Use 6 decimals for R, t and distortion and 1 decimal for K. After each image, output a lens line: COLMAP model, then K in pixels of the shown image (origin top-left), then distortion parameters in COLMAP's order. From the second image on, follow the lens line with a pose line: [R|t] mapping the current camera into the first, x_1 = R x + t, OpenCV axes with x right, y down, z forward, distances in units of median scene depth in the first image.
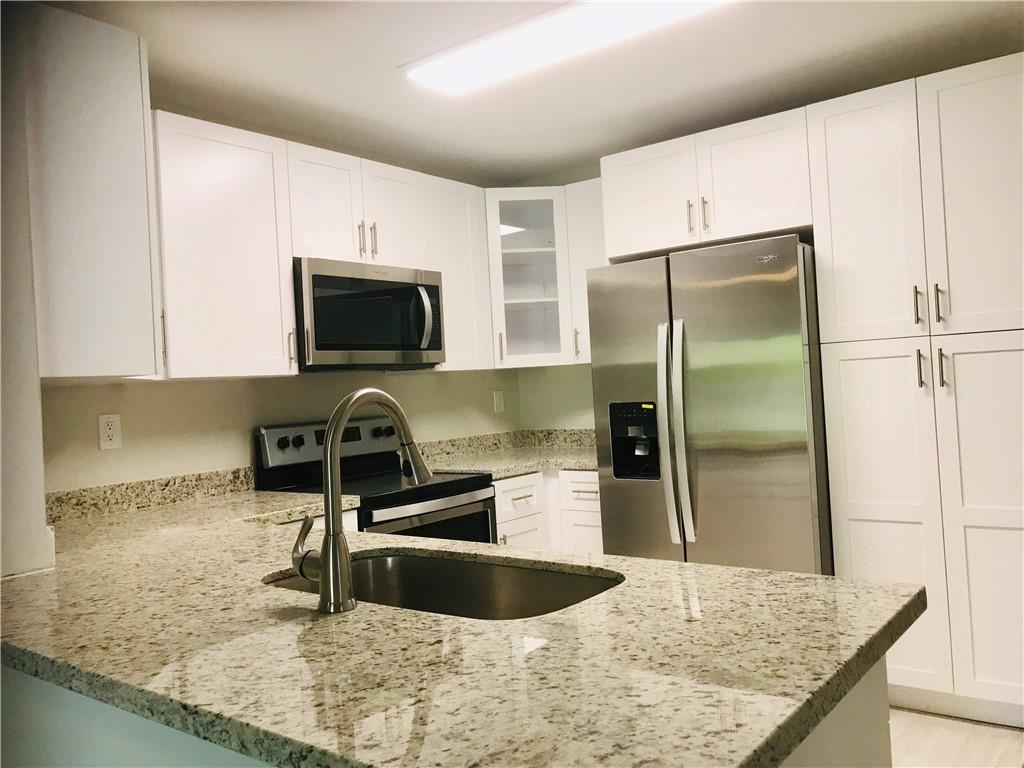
lens RADIAL K [[836.1, 0, 512.0], [0, 836.1, 384.0], [0, 0, 1]] dist [0.048091, 0.000404]
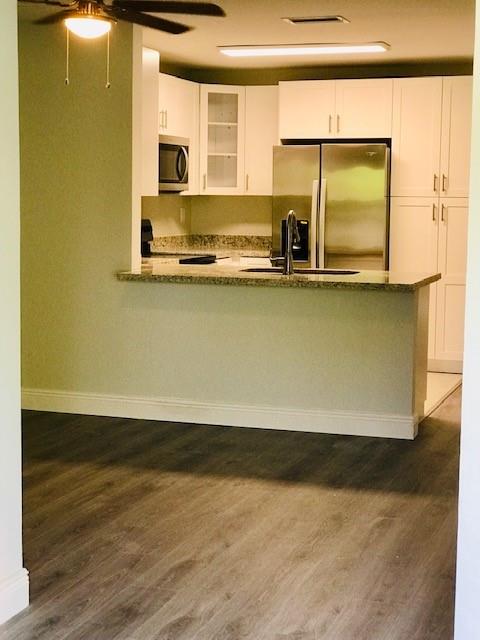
lens RADIAL K [[1179.7, 0, 240.0], [0, 1179.7, 320.0], [0, 0, 1]] dist [-0.004692, 0.268446]
pose [[0.944237, 0.032388, 0.327670, -0.778416], [-0.065518, 0.993732, 0.090577, 0.011668], [-0.322683, -0.106995, 0.940440, -1.377464]]
